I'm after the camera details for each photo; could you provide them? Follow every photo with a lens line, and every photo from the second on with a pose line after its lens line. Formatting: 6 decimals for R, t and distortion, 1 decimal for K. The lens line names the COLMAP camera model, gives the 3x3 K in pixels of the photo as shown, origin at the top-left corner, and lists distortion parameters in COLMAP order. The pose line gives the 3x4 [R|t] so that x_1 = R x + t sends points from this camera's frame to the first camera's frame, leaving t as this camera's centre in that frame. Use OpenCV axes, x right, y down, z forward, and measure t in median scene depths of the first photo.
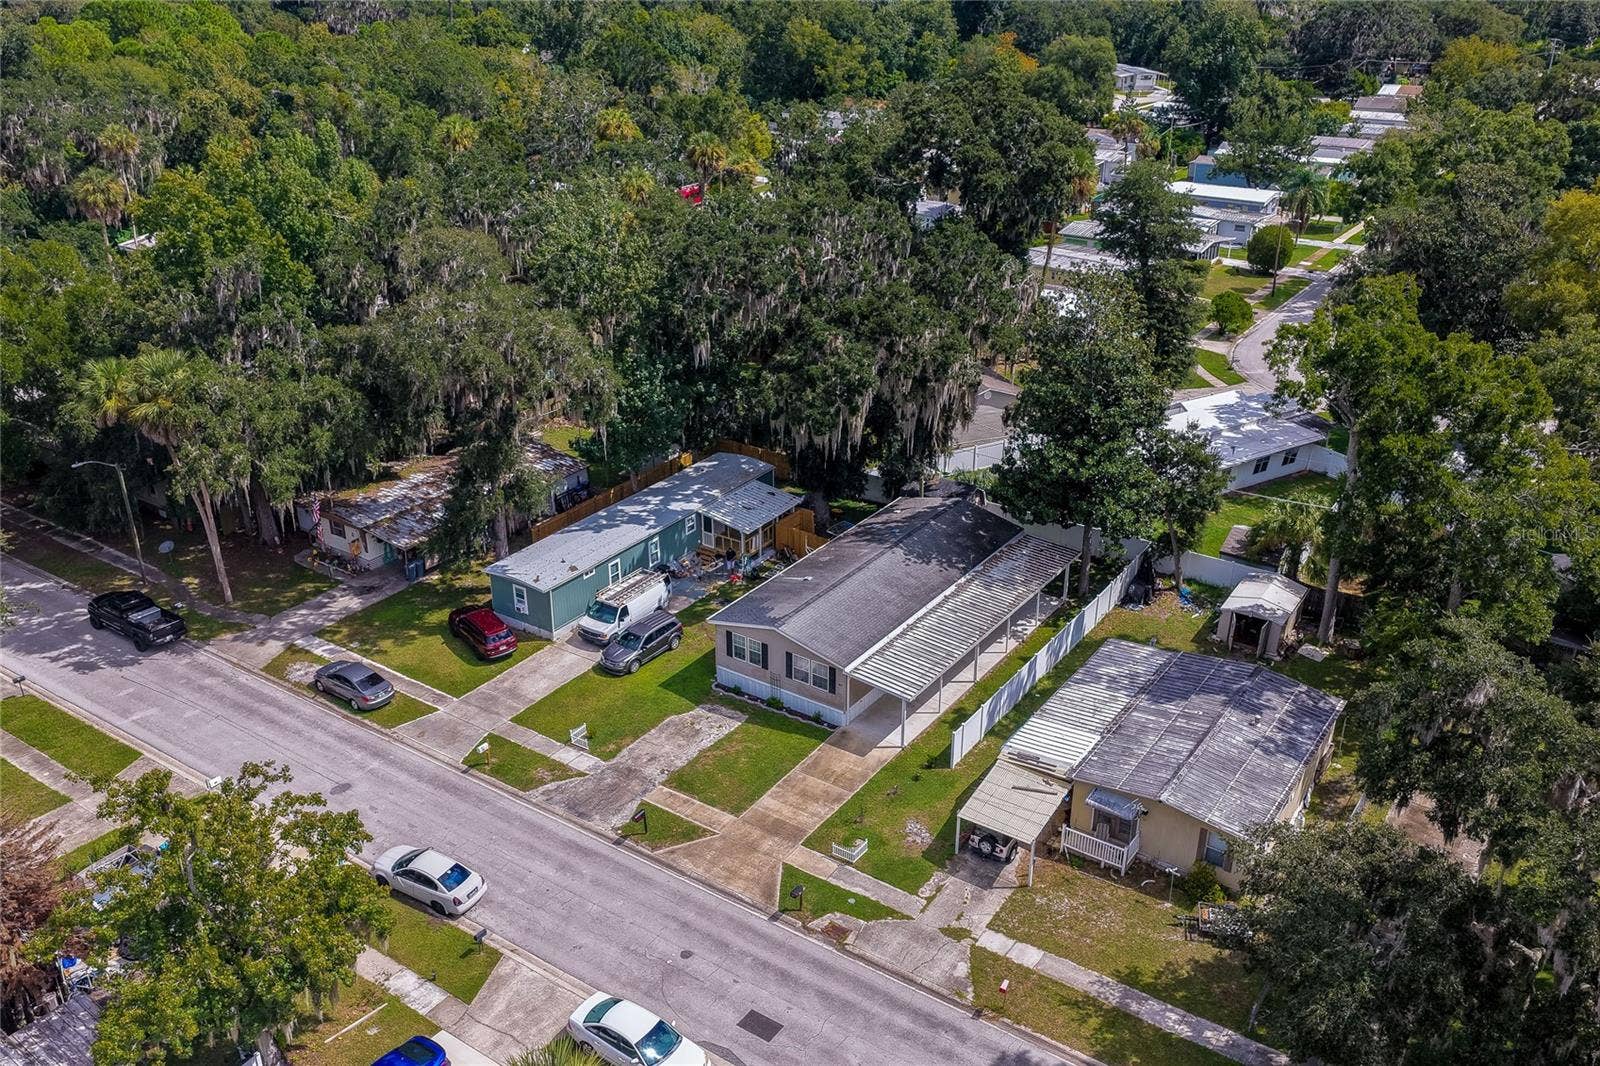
lens RADIAL K [[1351.0, 0, 800.0], [0, 1351.0, 533.0], [0, 0, 1]] dist [-0.001358, 0.000140]
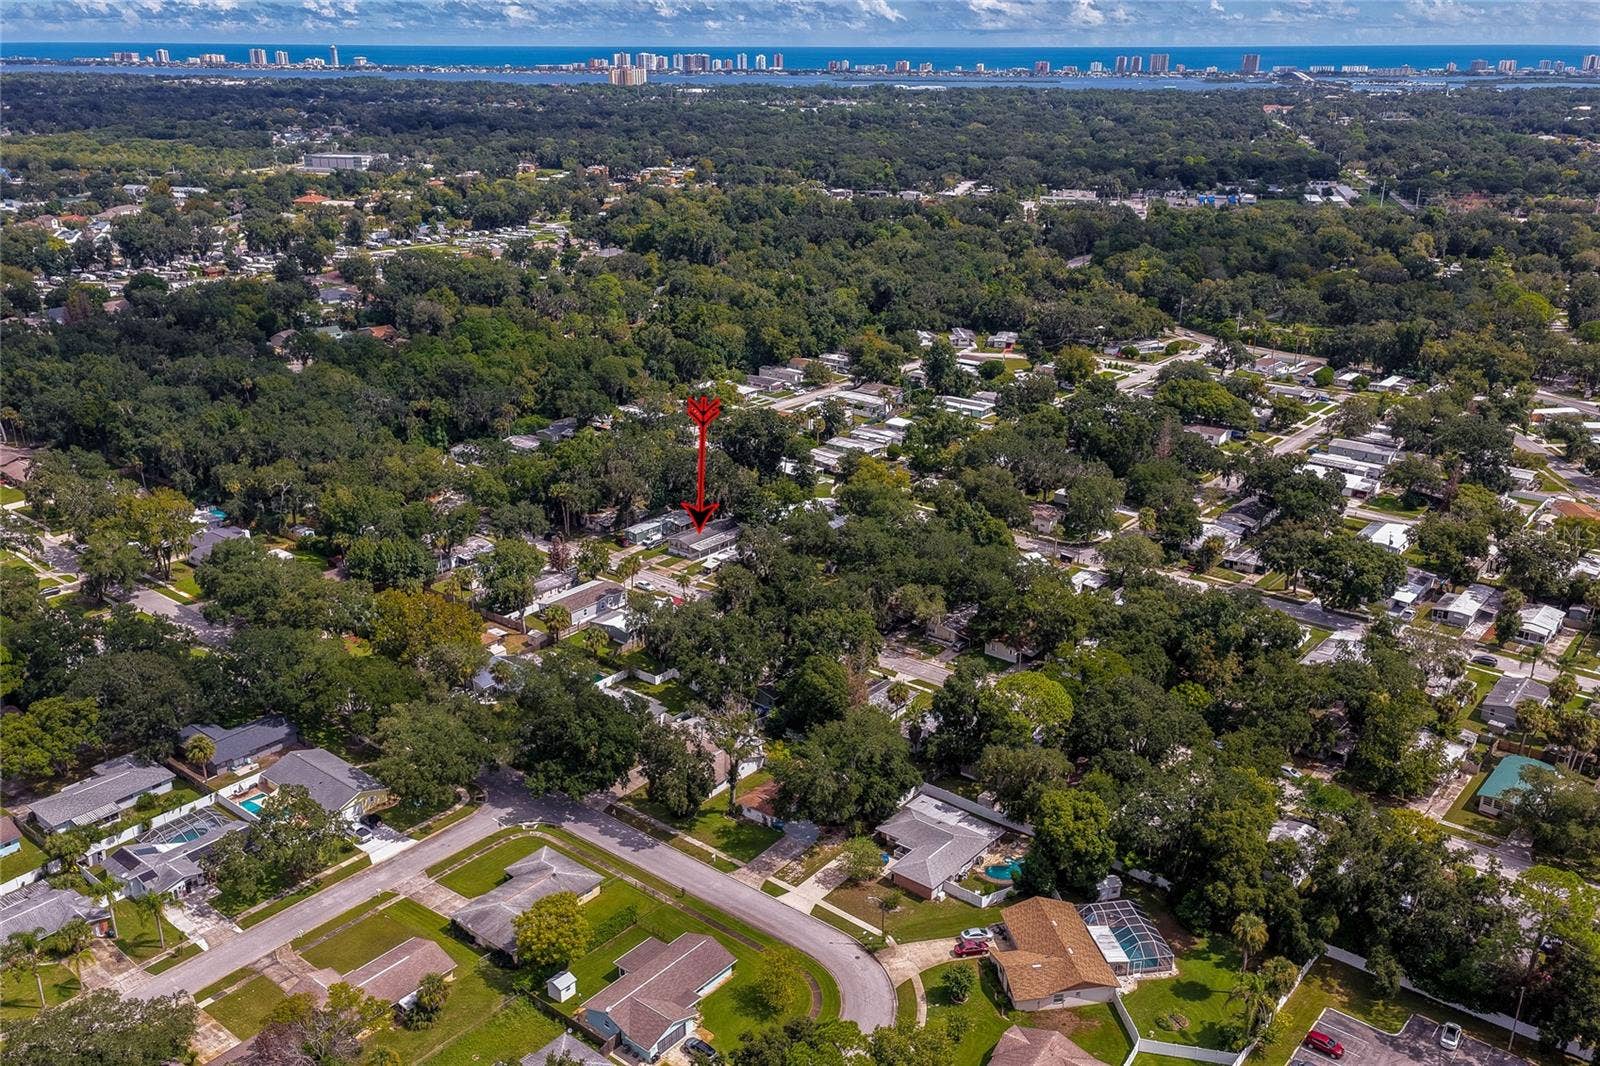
lens RADIAL K [[1351.0, 0, 800.0], [0, 1351.0, 533.0], [0, 0, 1]] dist [-0.001358, 0.000140]
pose [[0.996321, 0.028162, -0.080941, 0.786206], [-0.034638, 0.996213, -0.079755, 0.403456], [0.078389, 0.082265, 0.993523, -3.754299]]
